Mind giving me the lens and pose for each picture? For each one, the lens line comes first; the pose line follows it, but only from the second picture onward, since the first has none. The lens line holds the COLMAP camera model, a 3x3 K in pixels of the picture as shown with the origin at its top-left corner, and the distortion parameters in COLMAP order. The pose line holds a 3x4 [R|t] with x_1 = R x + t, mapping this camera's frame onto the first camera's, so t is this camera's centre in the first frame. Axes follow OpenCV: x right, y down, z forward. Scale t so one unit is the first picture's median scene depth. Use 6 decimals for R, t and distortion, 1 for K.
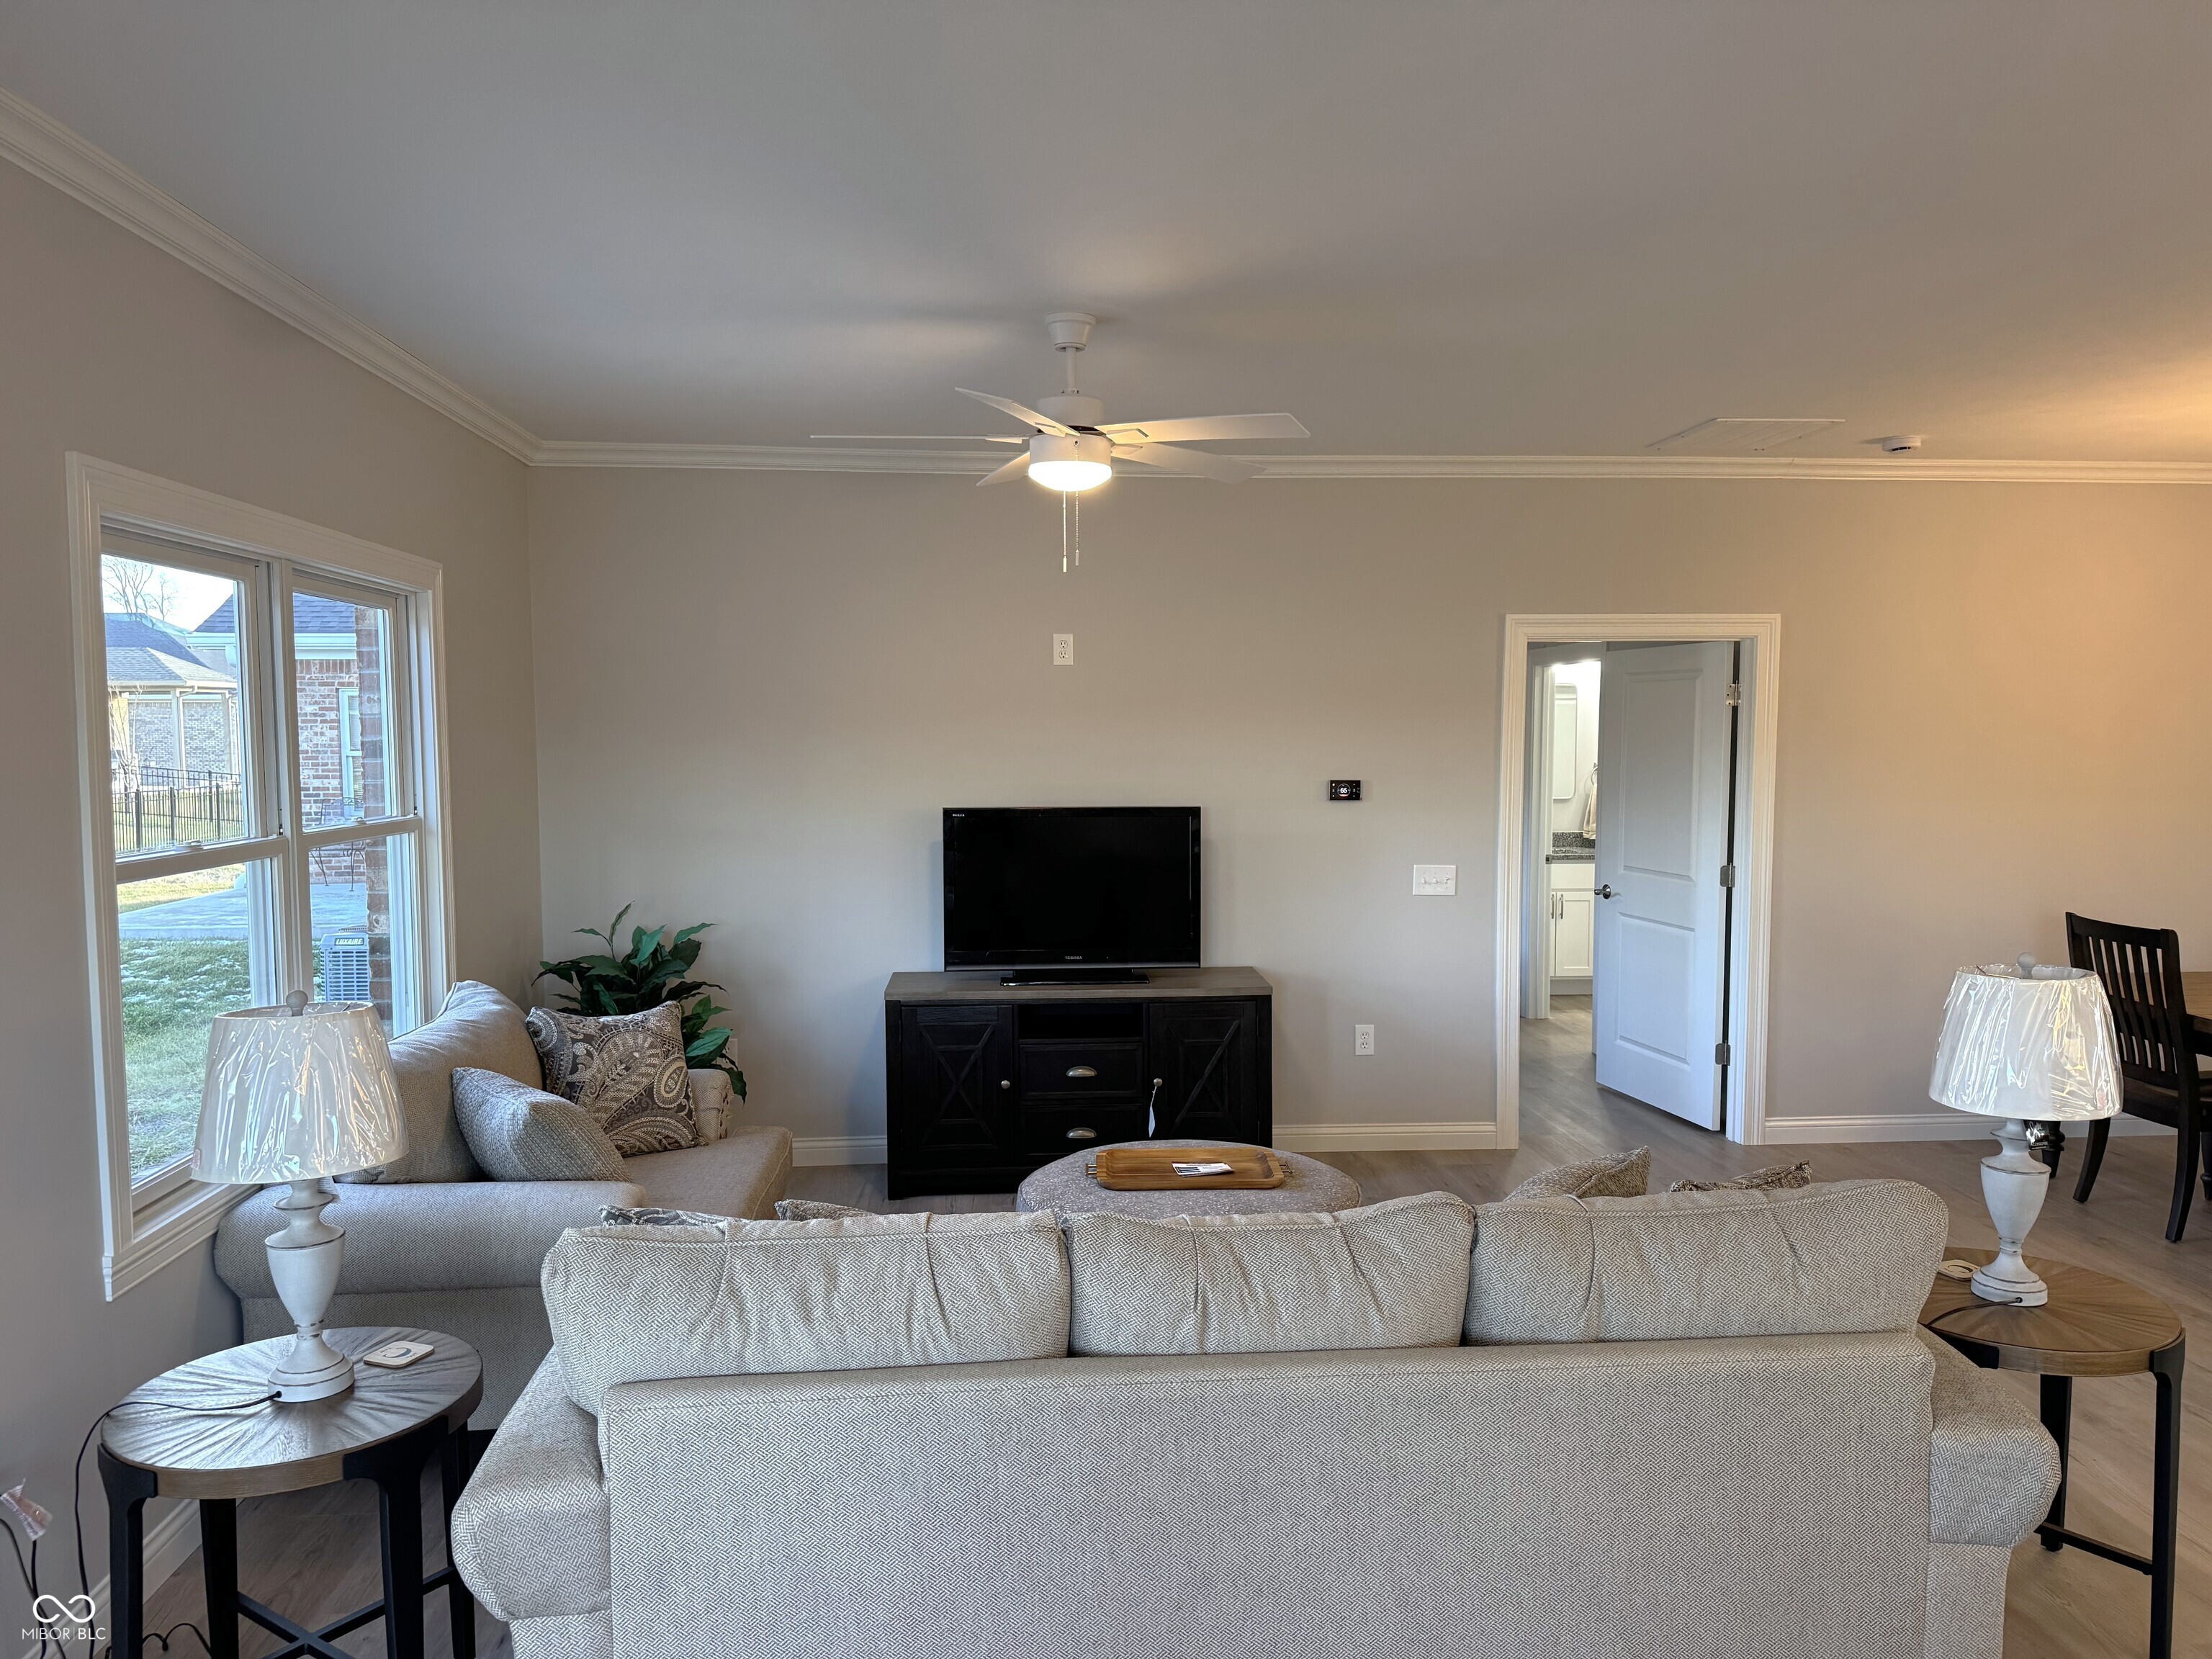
lens RADIAL K [[1538.6, 0, 1129.7], [0, 1538.6, 842.8], [0, 0, 1]] dist [0.166158, -0.268410]
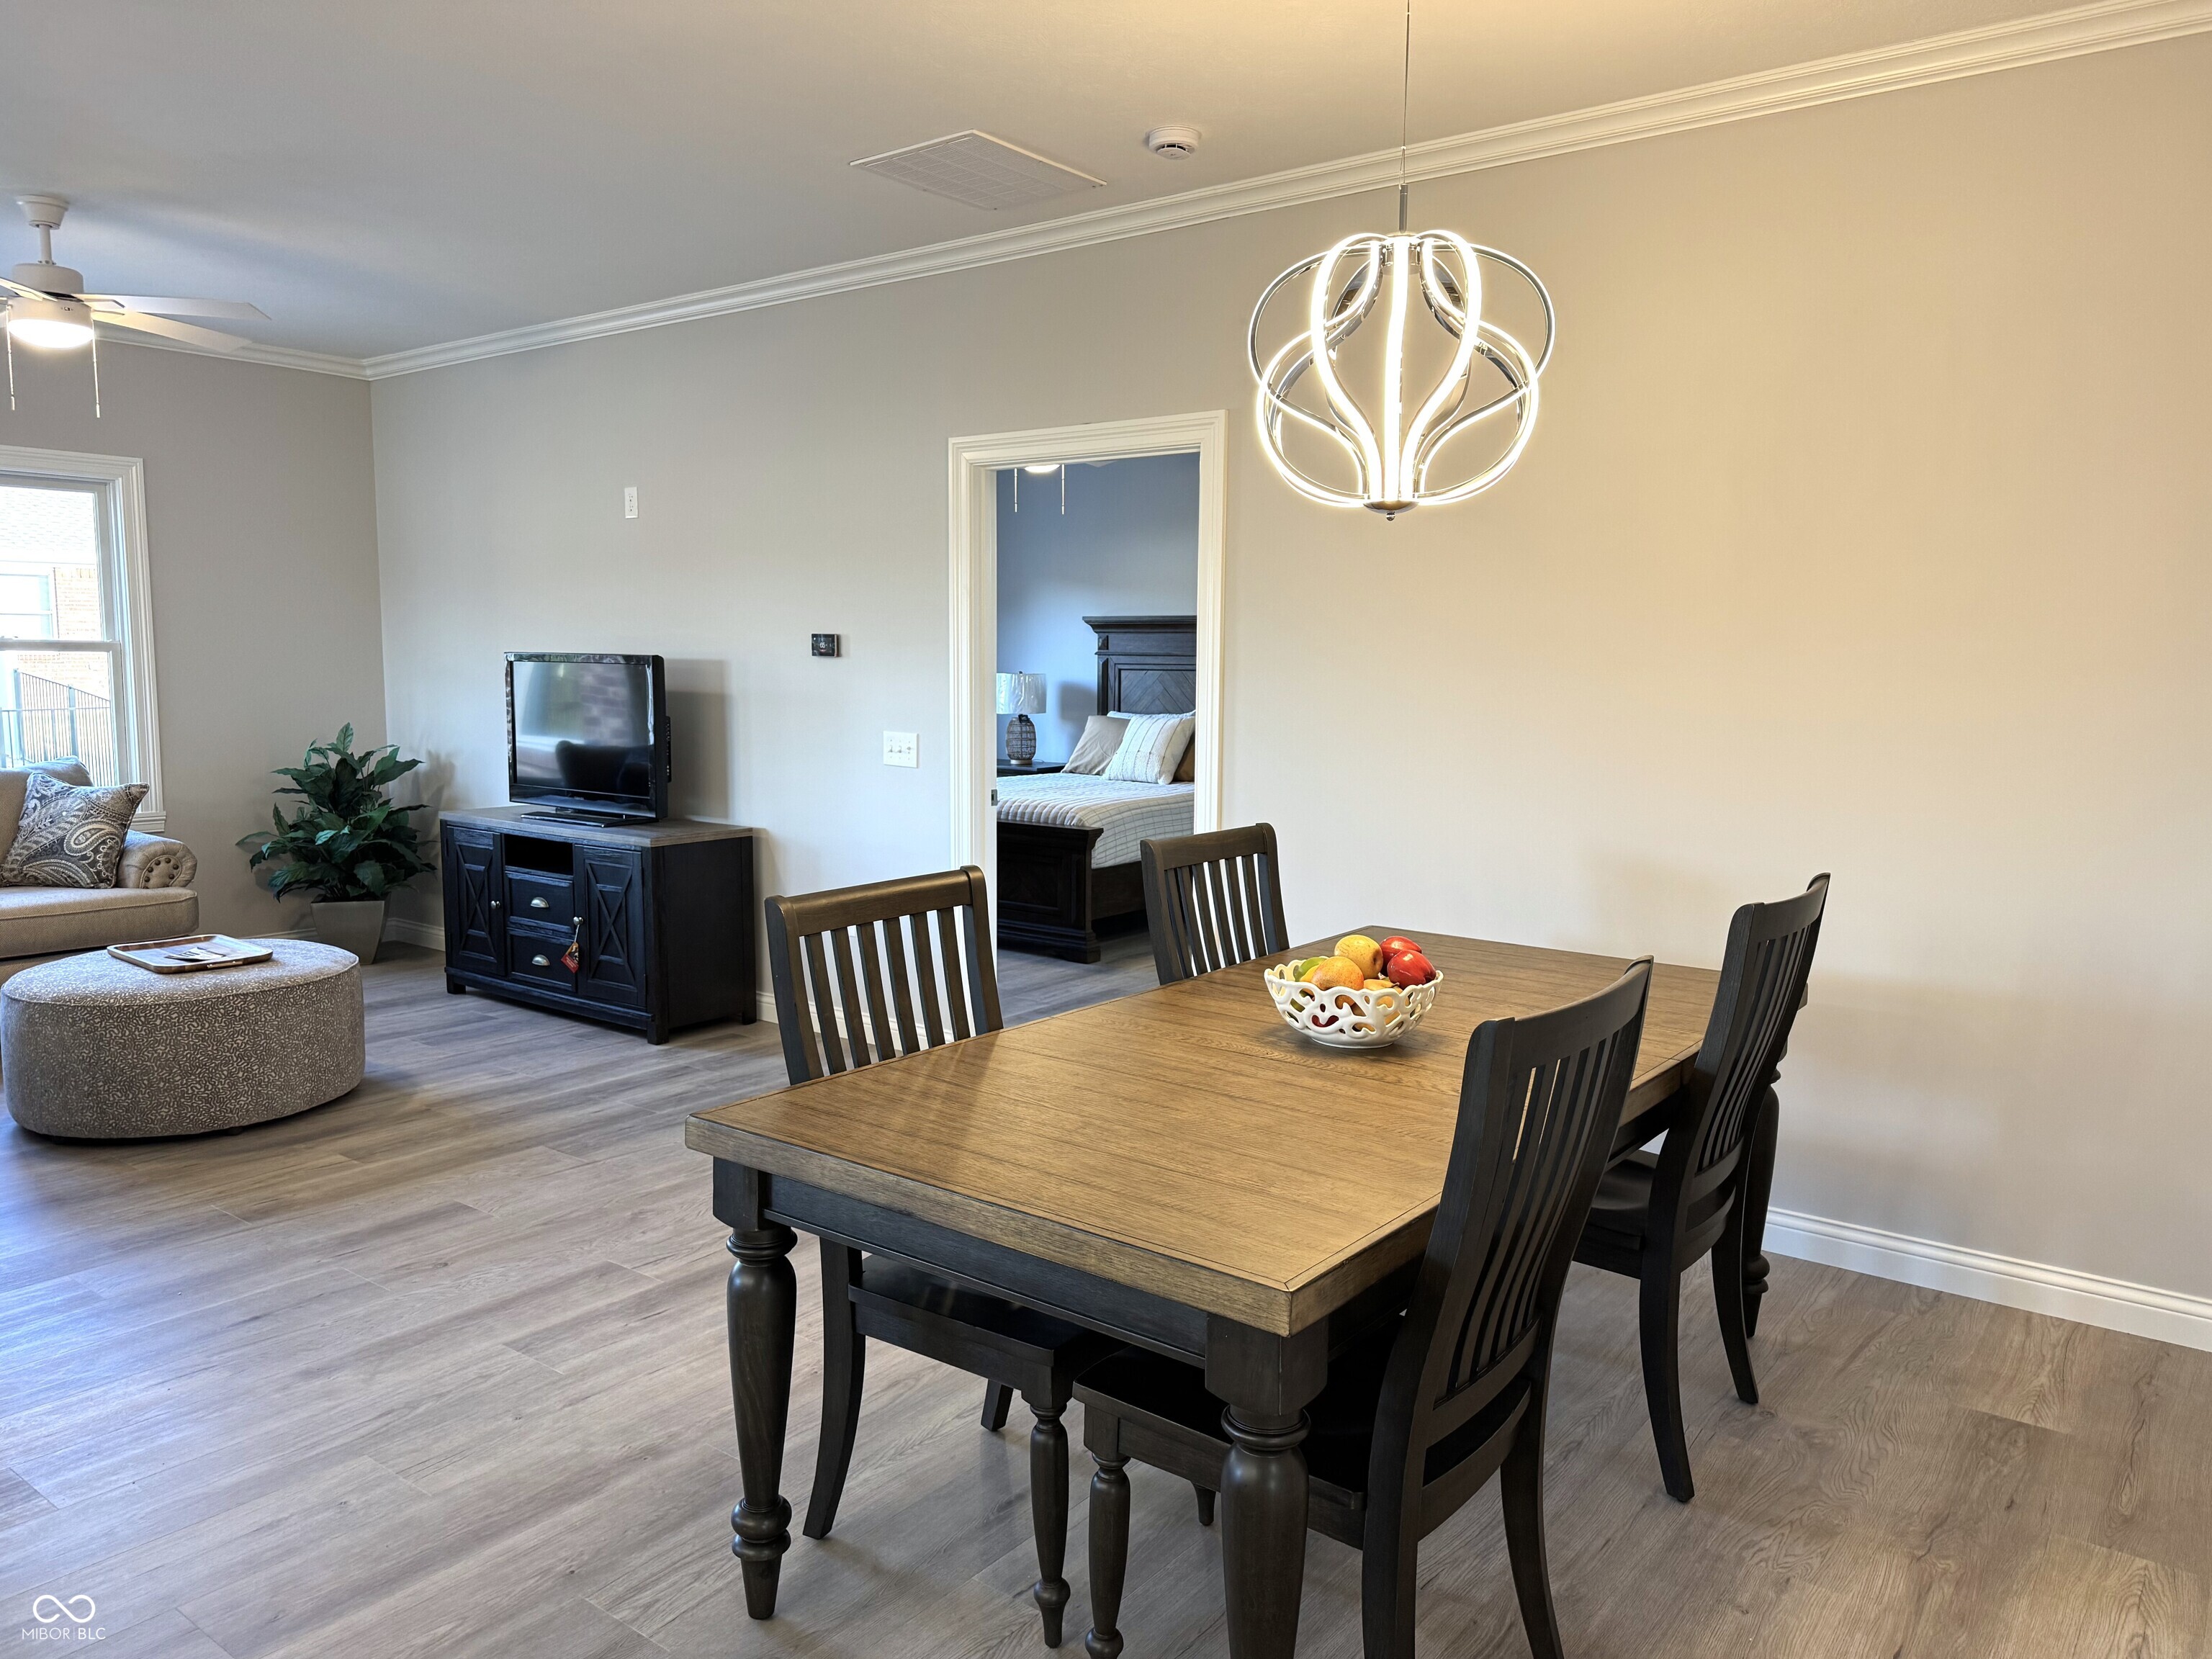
lens RADIAL K [[1578.2, 0, 1106.0], [0, 1578.2, 829.5], [0, 0, 1]] dist [0.053454, -0.058506]
pose [[0.738902, 0.083477, -0.668622, 0.963441], [-0.061646, 0.996510, 0.056287, 0.013131], [0.670987, -0.000372, 0.741469, 0.446594]]
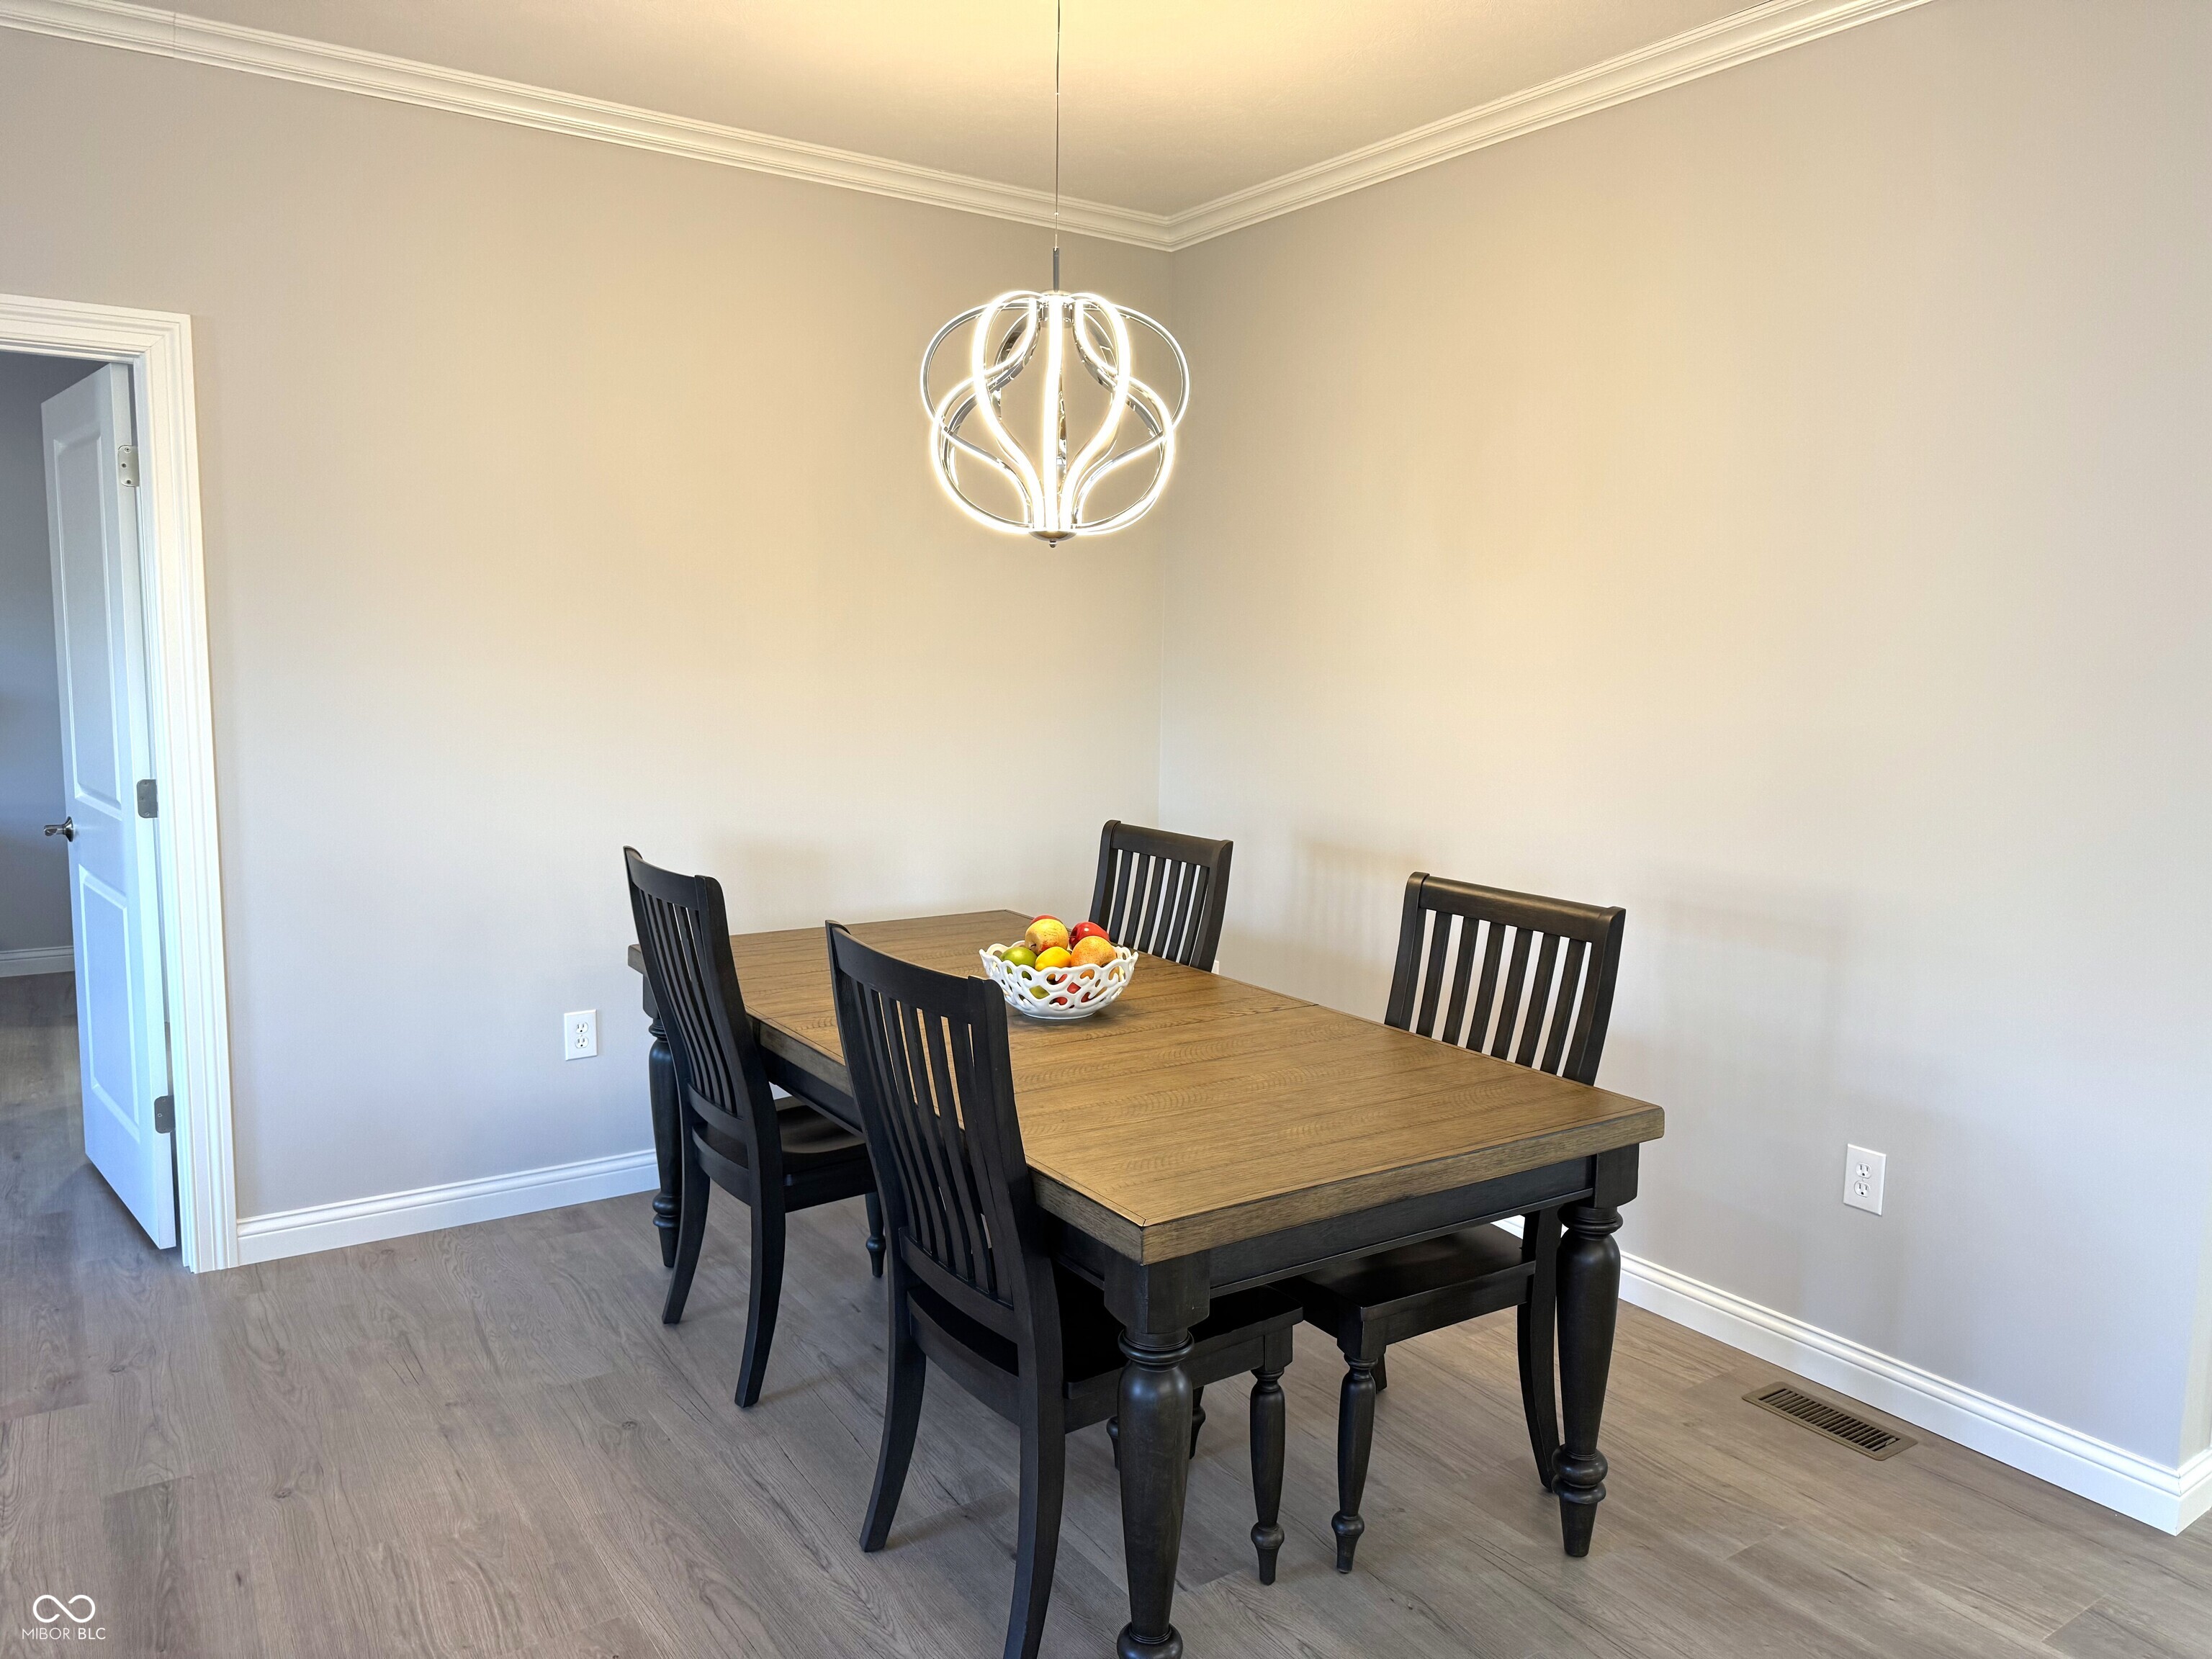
lens RADIAL K [[1548.8, 0, 1109.1], [0, 1548.8, 836.2], [0, 0, 1]] dist [0.182743, -0.349522]
pose [[0.870001, -0.042383, 0.491225, 0.450319], [0.018851, 0.998429, 0.052759, 0.013508], [-0.492690, -0.036641, 0.869433, 0.391019]]
